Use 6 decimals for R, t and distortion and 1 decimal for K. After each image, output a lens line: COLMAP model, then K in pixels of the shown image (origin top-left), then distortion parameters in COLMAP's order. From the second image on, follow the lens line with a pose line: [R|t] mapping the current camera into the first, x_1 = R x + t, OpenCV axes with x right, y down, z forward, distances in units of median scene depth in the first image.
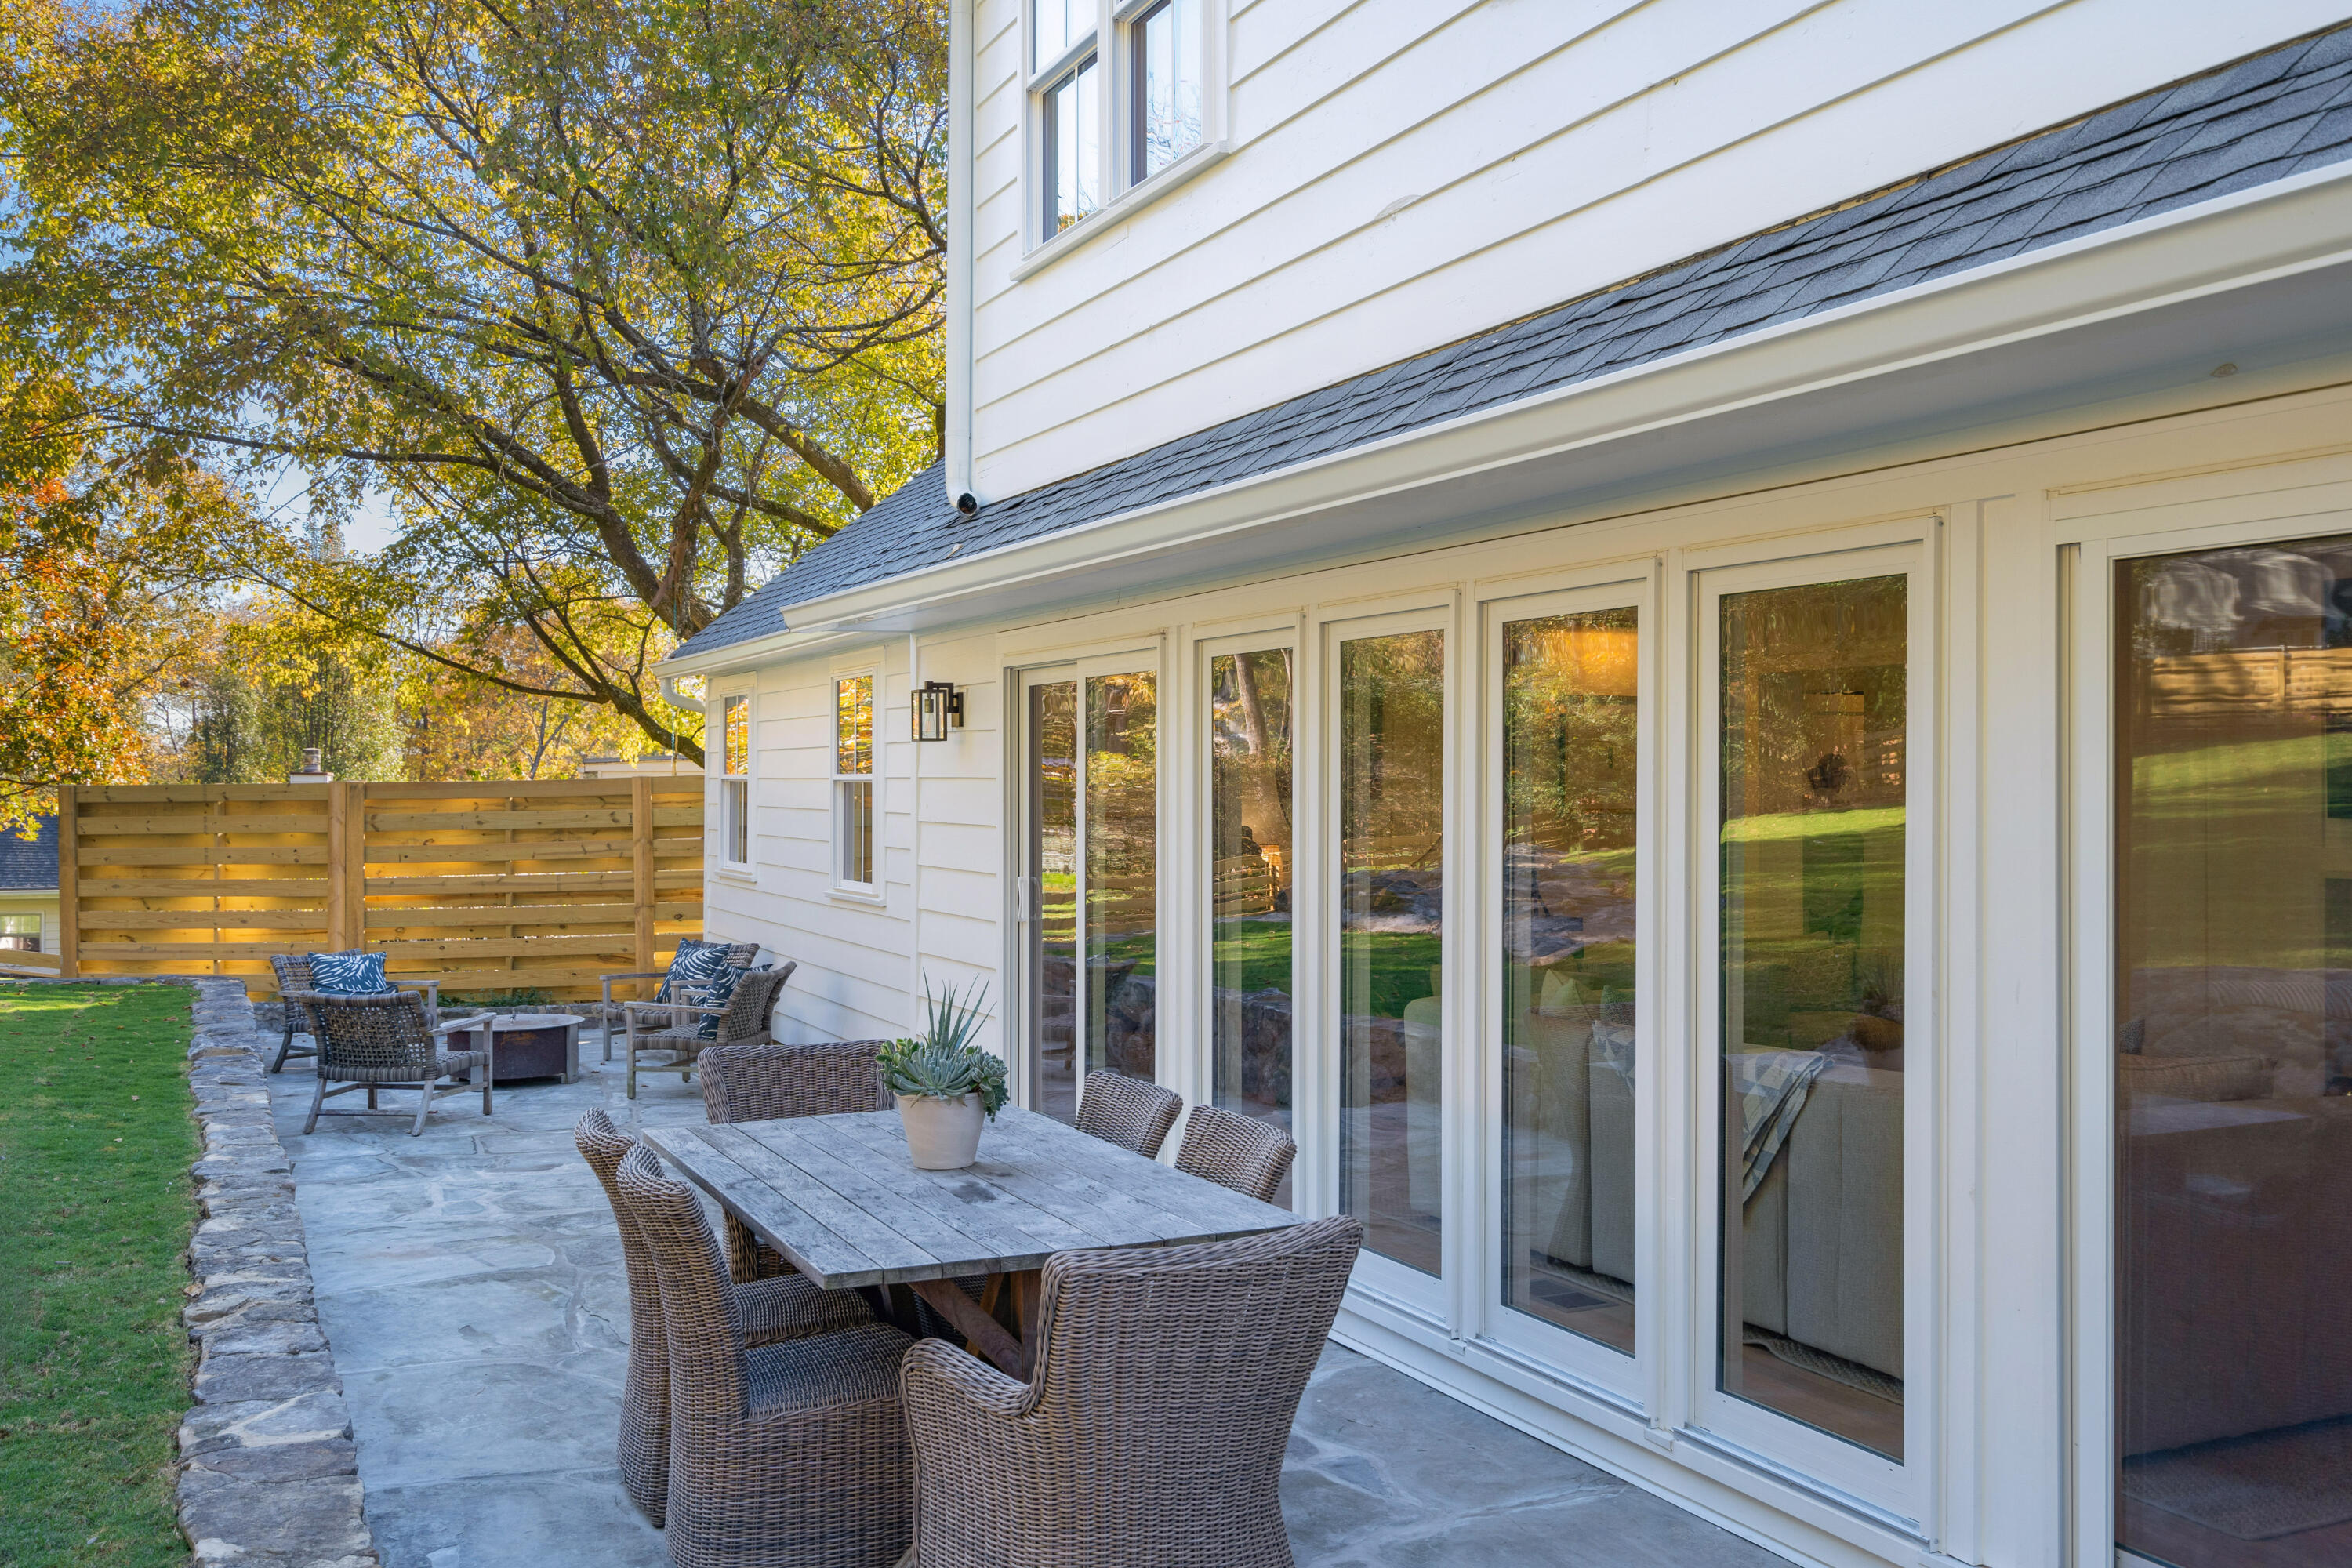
lens RADIAL K [[2026.8, 0, 1176.0], [0, 2026.8, 784.0], [0, 0, 1]] dist [-0.001842, 0.002954]
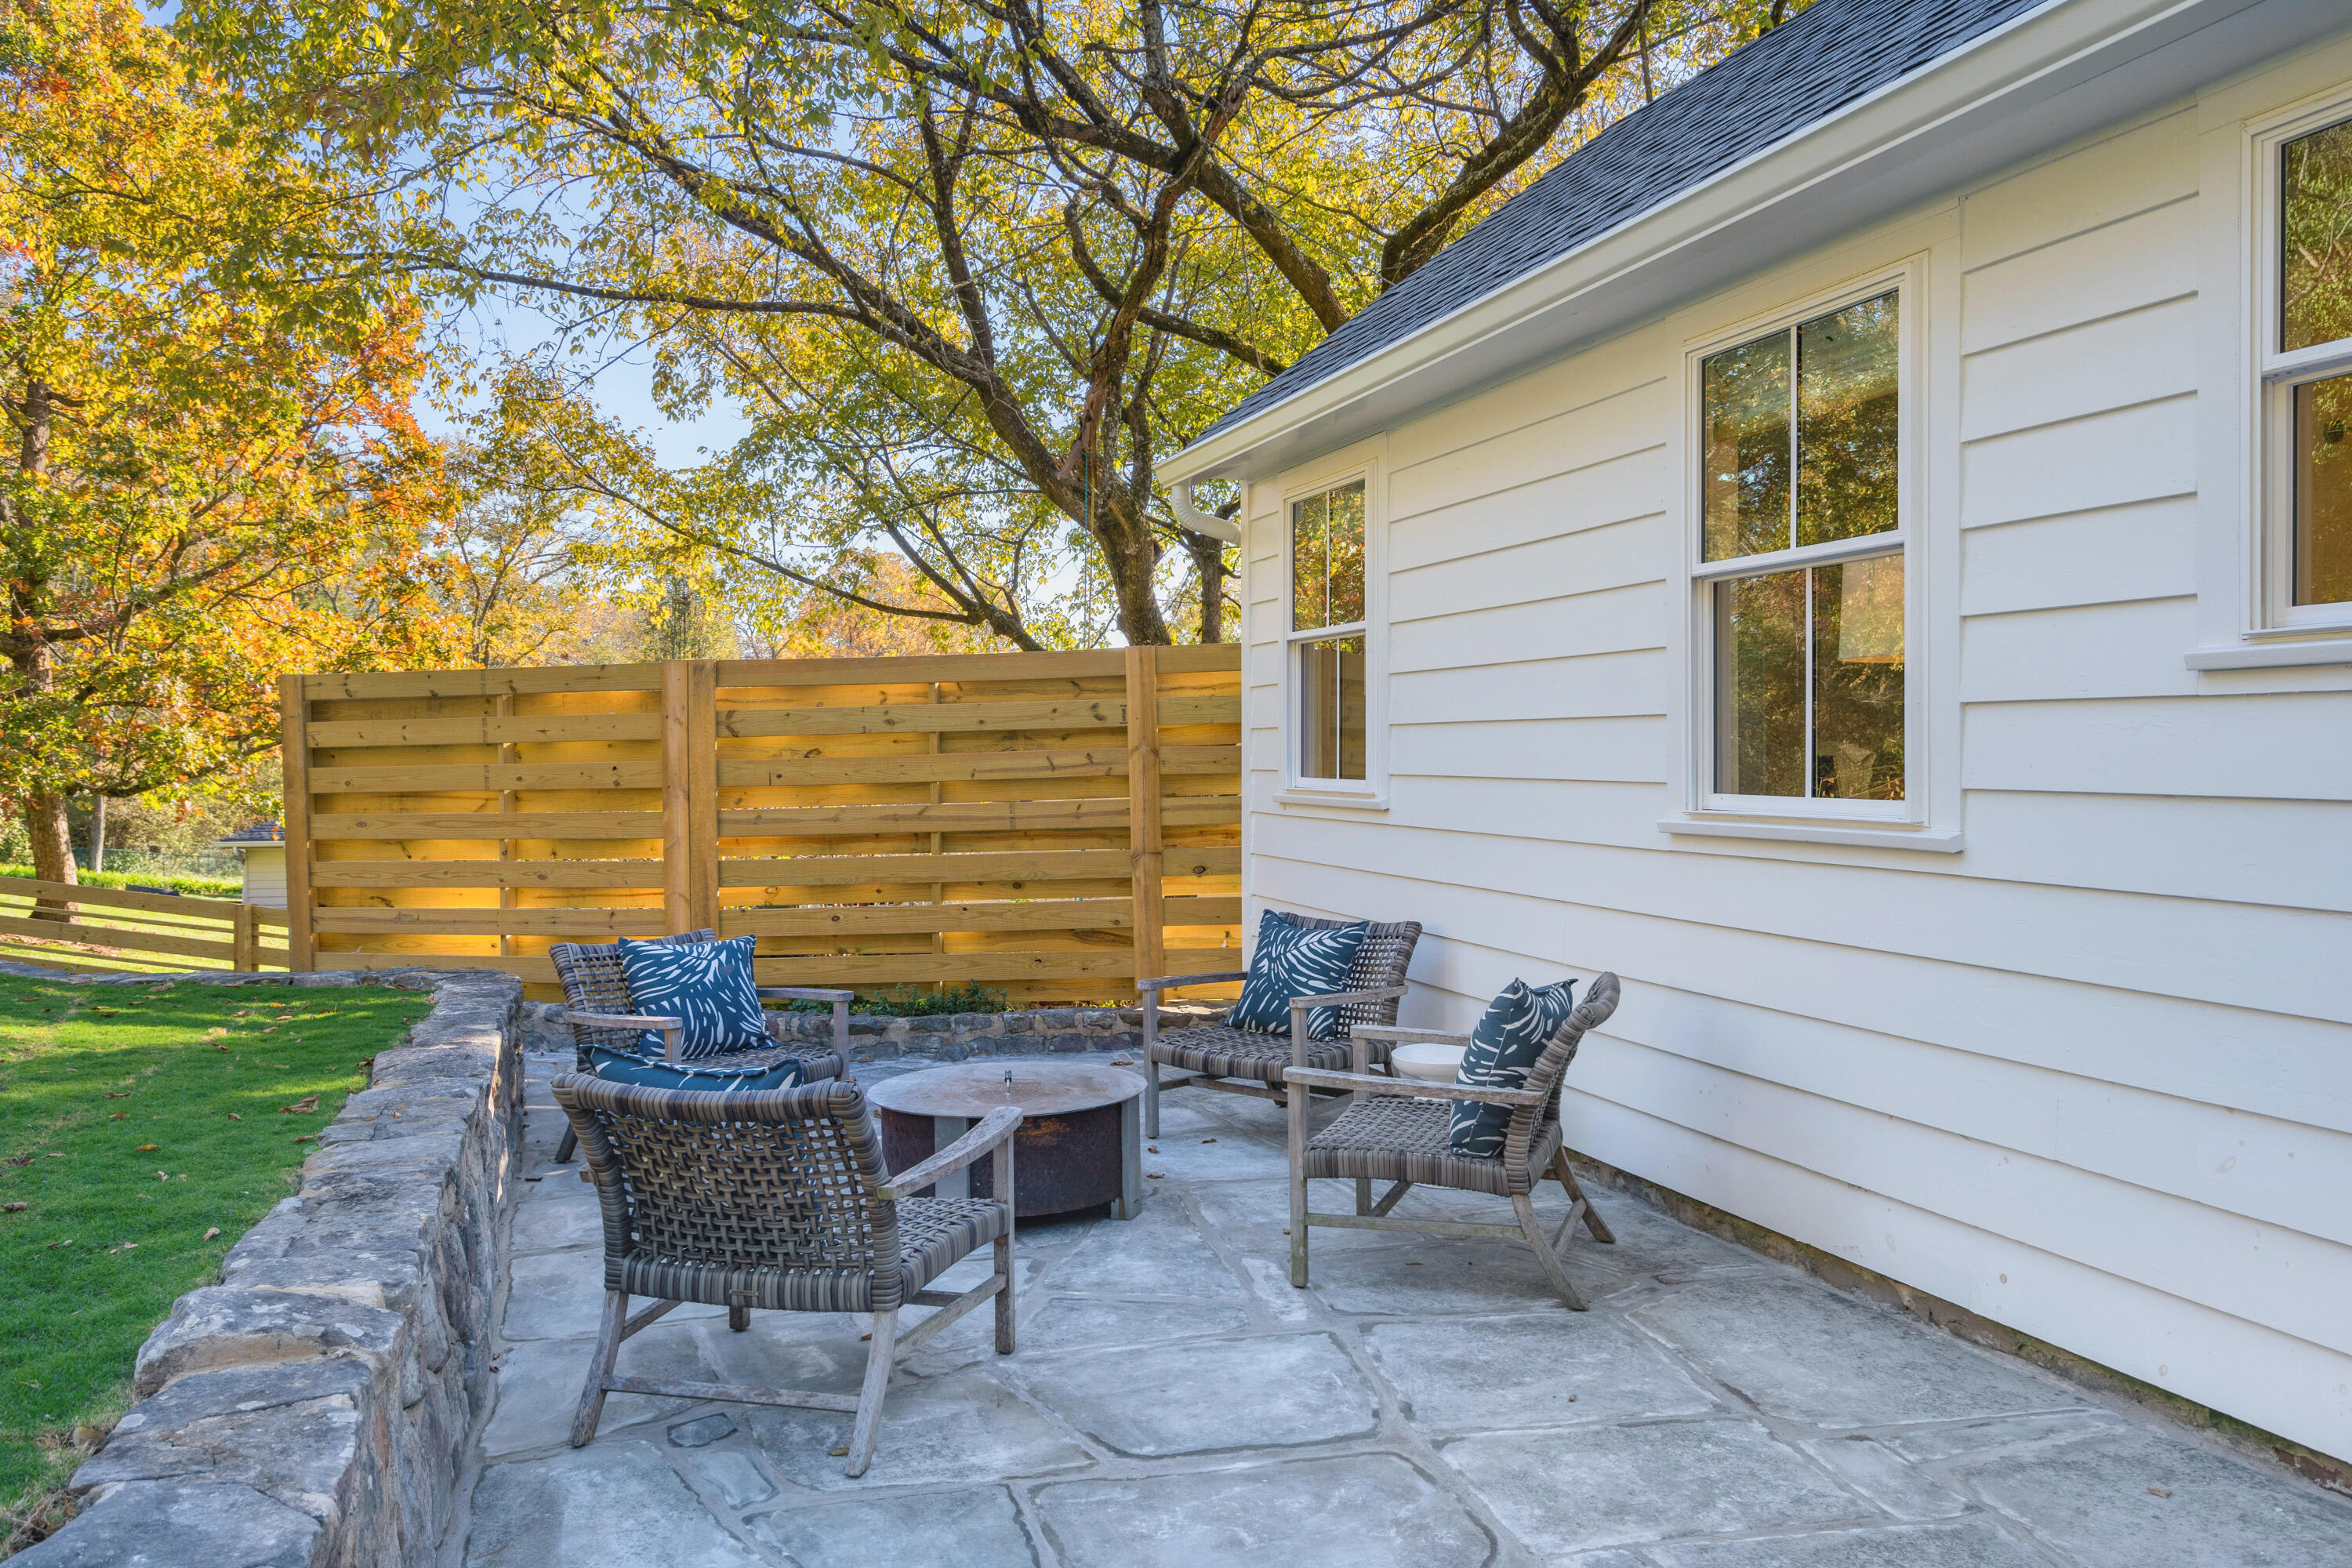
lens RADIAL K [[1750.0, 0, 1176.0], [0, 1750.0, 784.0], [0, 0, 1]] dist [0.000460, -0.001152]
pose [[0.992115, -0.005515, -0.125213, -0.185070], [0.008024, 0.999777, 0.019549, 0.028345], [0.125077, -0.020399, 0.991937, 0.463987]]
